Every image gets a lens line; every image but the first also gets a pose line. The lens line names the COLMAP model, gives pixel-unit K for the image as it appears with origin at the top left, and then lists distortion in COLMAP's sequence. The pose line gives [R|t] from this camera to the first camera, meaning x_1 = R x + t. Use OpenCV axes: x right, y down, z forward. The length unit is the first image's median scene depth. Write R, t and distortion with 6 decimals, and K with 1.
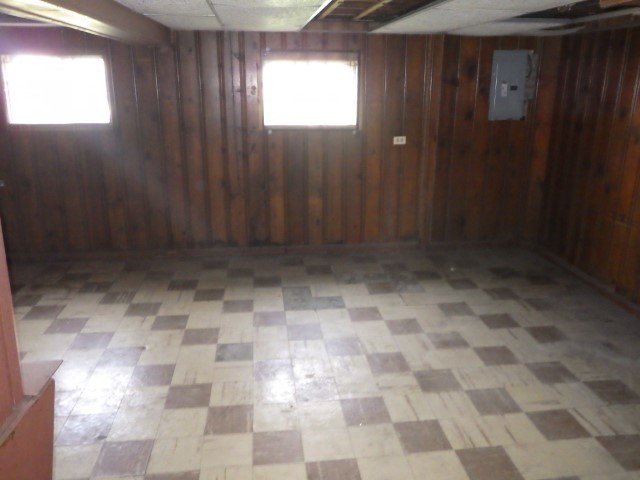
lens RADIAL K [[544.4, 0, 320.0], [0, 544.4, 240.0], [0, 0, 1]] dist [0.038856, -0.006241]
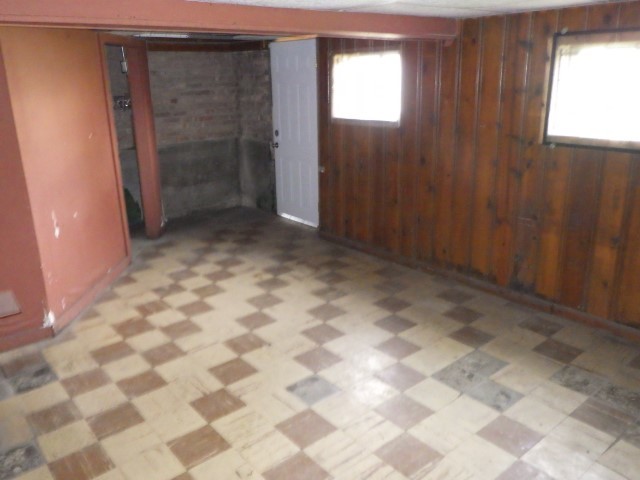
lens RADIAL K [[544.4, 0, 320.0], [0, 544.4, 240.0], [0, 0, 1]] dist [0.038856, -0.006241]
pose [[0.554050, 0.235857, -0.798374, 0.383155], [-0.224291, 0.965855, 0.129682, -0.111263], [0.801700, 0.107218, 0.588032, 0.361888]]
